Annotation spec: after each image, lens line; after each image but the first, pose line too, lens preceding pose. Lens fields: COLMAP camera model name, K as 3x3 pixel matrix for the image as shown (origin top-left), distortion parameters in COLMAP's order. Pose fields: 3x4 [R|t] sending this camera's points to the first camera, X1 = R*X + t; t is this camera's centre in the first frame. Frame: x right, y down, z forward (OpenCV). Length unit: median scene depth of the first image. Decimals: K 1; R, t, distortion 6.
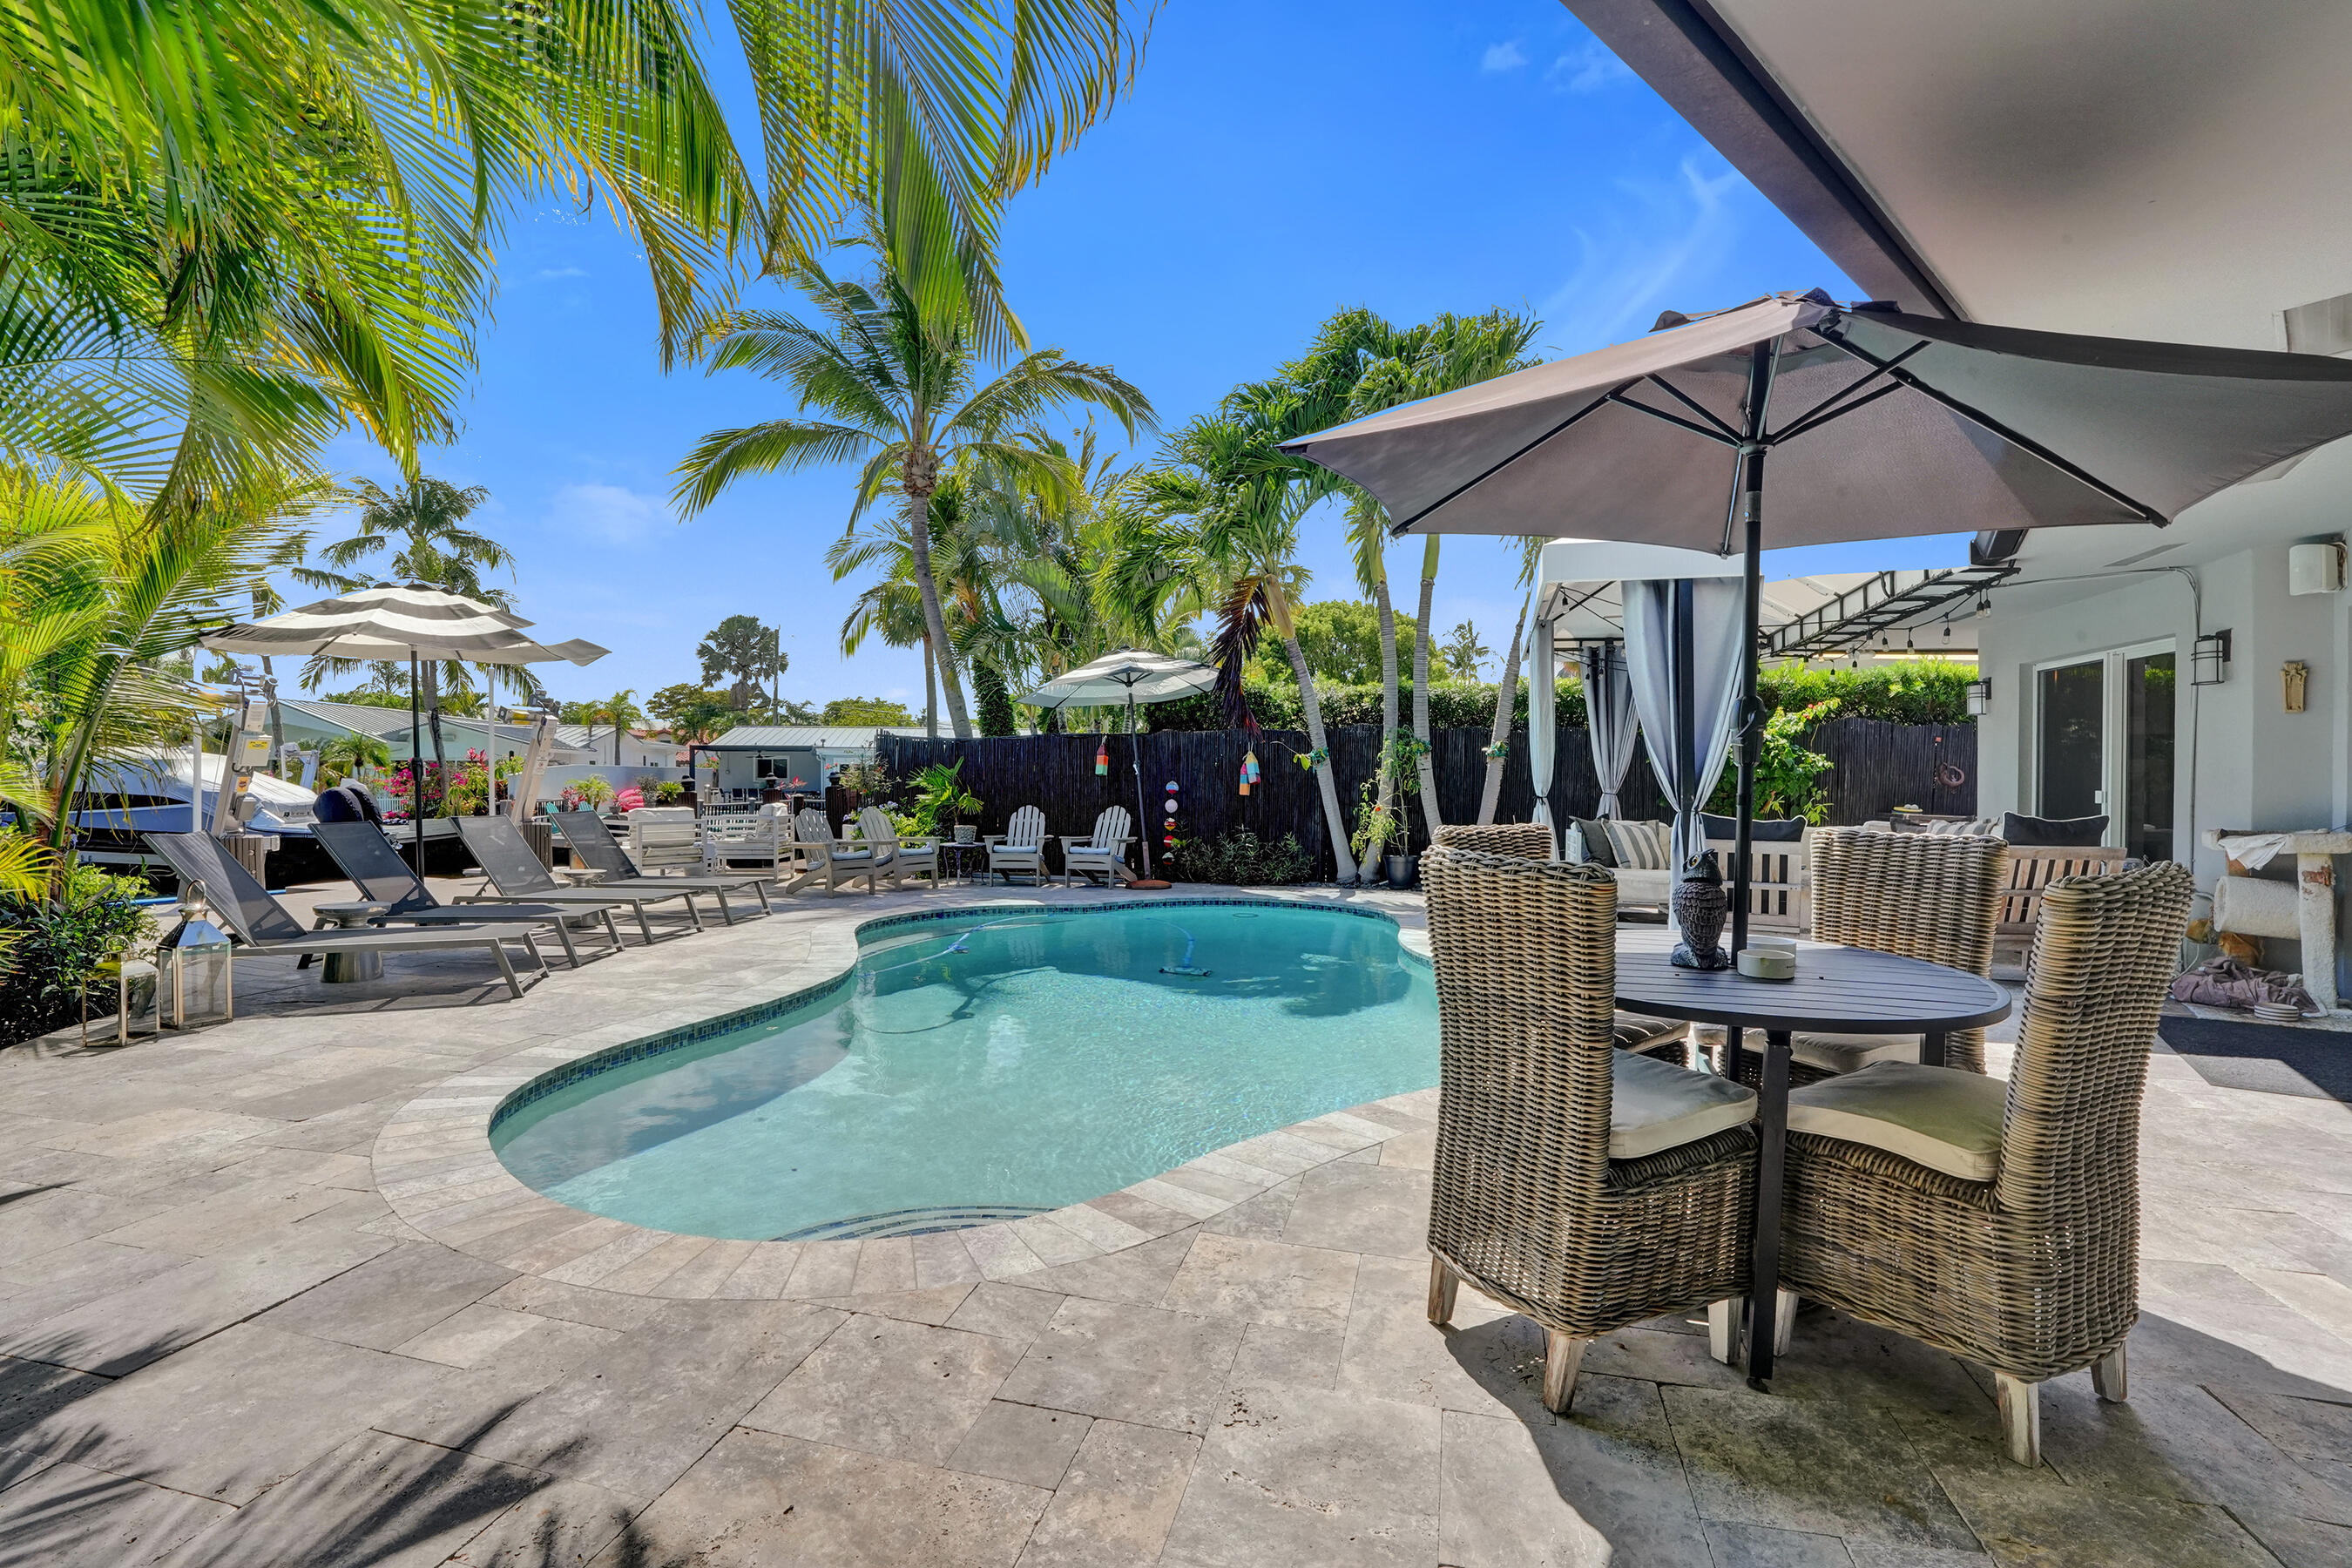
lens RADIAL K [[1092.2, 0, 1156.1], [0, 1092.2, 814.6], [0, 0, 1]] dist [-0.059558, 0.018030]
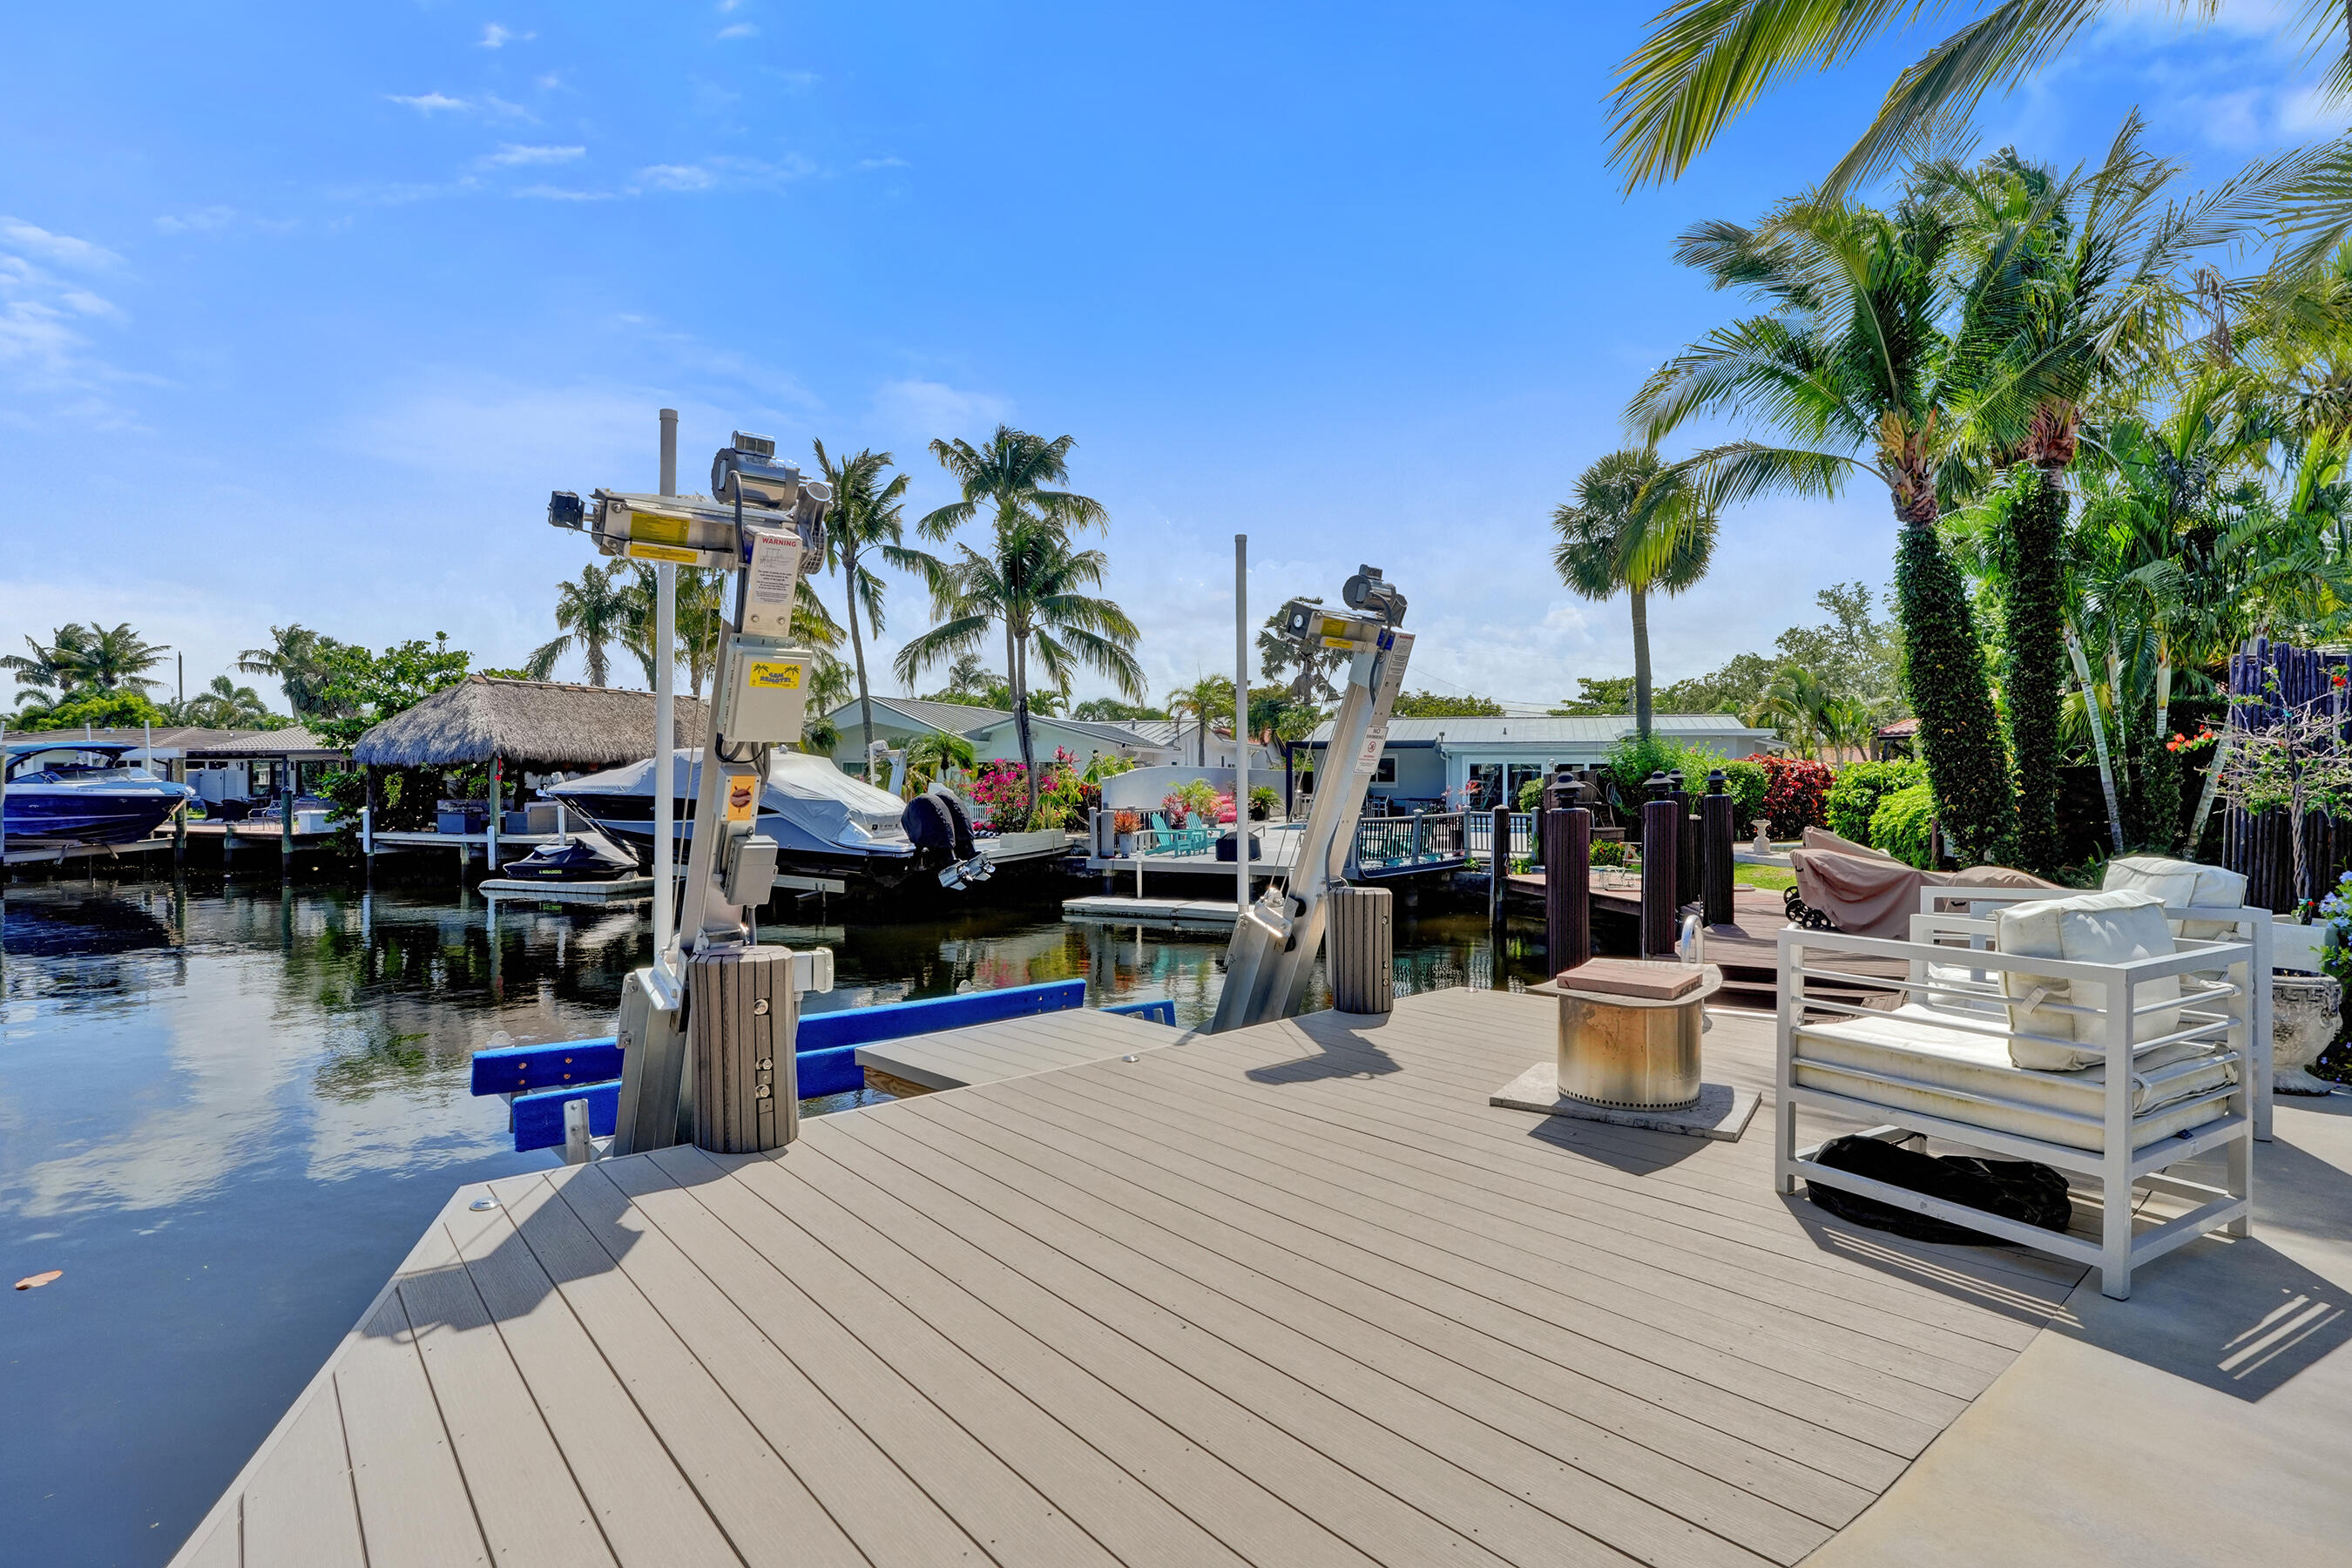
lens RADIAL K [[1148.0, 0, 1170.6], [0, 1148.0, 786.6], [0, 0, 1]] dist [-0.025793, 0.005962]
pose [[0.905451, -0.000396, -0.424450, -0.182246], [-0.011304, 0.999622, -0.025046, -0.009115], [0.424300, 0.027476, 0.905105, 0.224647]]
